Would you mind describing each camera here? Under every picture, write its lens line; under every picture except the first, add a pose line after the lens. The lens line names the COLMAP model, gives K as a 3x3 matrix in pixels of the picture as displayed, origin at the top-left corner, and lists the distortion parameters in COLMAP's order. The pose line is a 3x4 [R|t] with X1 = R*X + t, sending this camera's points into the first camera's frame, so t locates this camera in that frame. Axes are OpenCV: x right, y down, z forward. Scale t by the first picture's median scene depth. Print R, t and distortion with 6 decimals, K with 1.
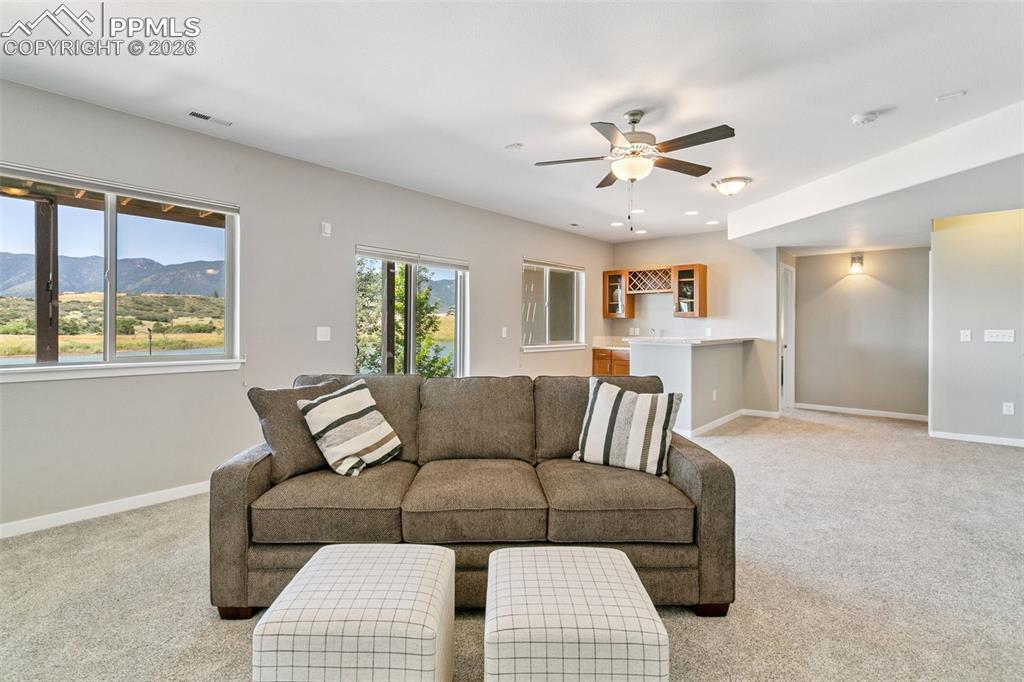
lens RADIAL K [[482.1, 0, 505.2], [0, 482.1, 333.9], [0, 0, 1]] dist [0.003905, 0.000003]
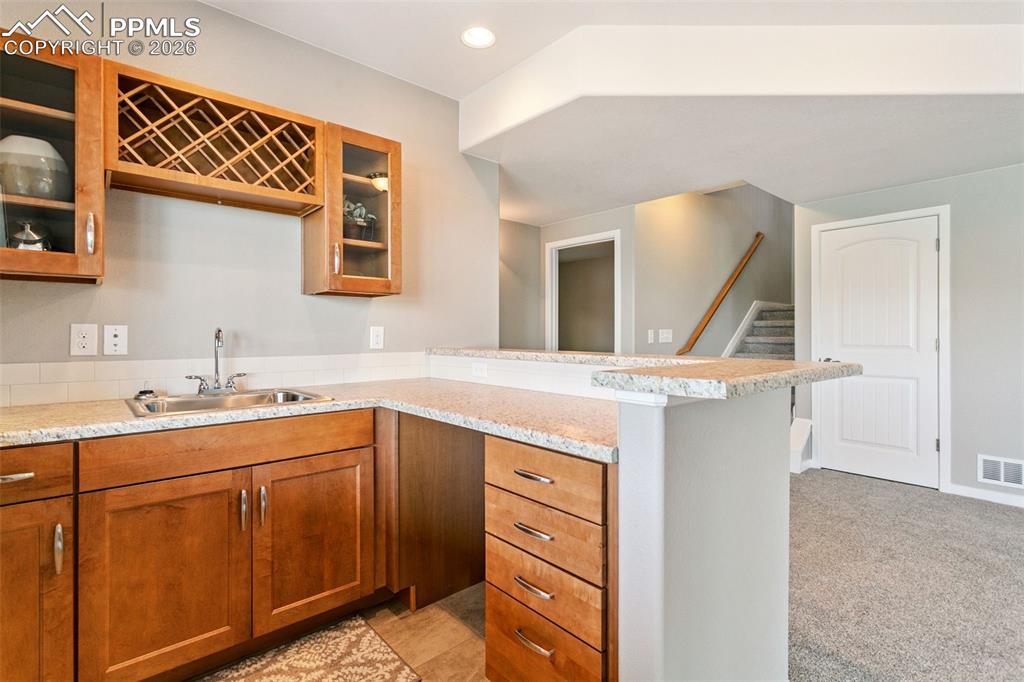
lens RADIAL K [[482.1, 0, 505.2], [0, 482.1, 333.9], [0, 0, 1]] dist [0.003905, 0.000003]
pose [[0.159406, -0.008325, 0.987178, 0.067260], [0.015713, 0.999859, 0.005895, -0.007125], [-0.987088, 0.014572, 0.159514, 0.878409]]
